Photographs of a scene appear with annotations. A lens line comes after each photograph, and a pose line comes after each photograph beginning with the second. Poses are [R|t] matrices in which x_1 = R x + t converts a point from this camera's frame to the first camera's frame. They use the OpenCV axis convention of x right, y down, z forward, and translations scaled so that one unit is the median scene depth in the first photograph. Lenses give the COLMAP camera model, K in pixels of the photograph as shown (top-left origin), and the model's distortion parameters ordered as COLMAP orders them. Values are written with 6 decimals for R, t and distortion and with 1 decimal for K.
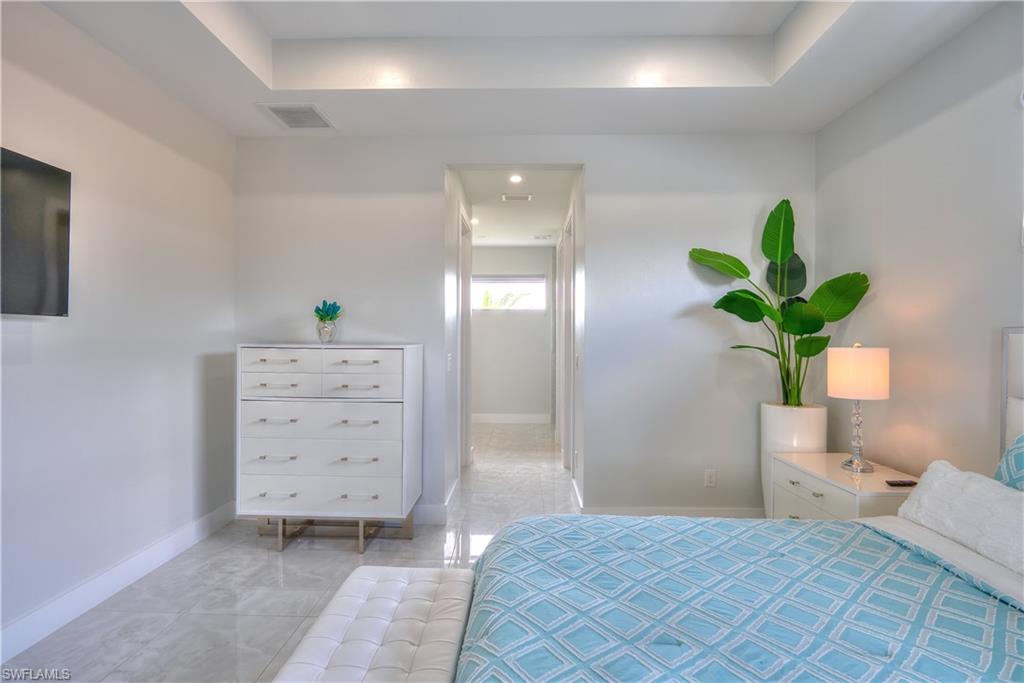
lens RADIAL K [[460.7, 0, 514.8], [0, 460.7, 338.7], [0, 0, 1]] dist [-0.004646, -0.000036]
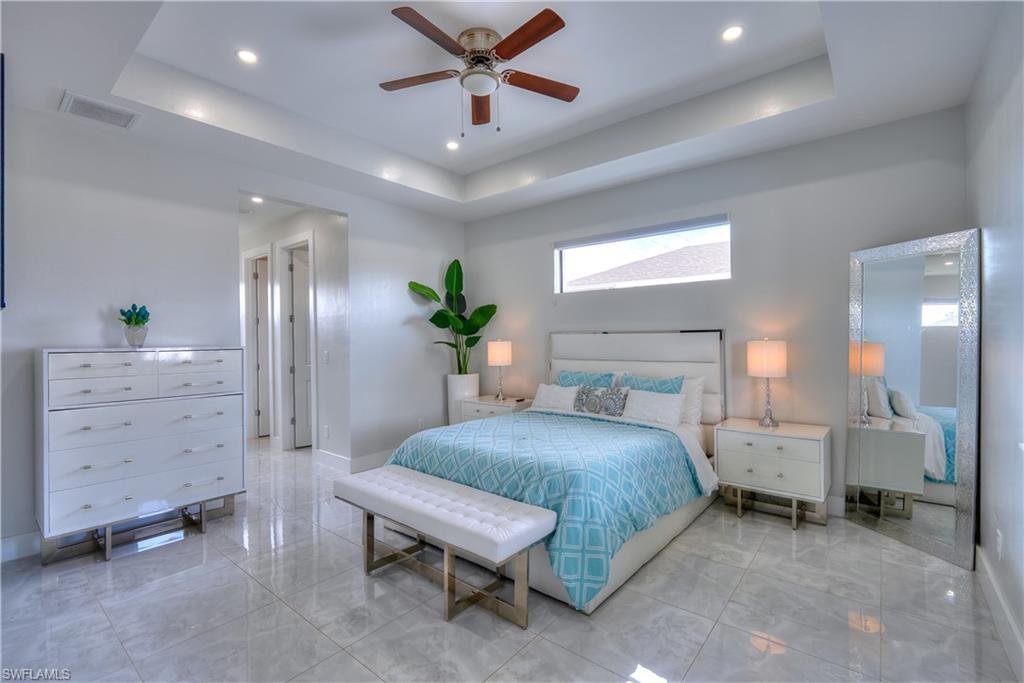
lens RADIAL K [[460.7, 0, 507.9], [0, 460.7, 341.8], [0, 0, 1]] dist [-0.004646, -0.000036]
pose [[0.614388, -0.017428, 0.788812, -0.726705], [0.013501, 0.999842, 0.011576, -0.001485], [-0.788889, 0.003538, 0.614526, -0.261996]]
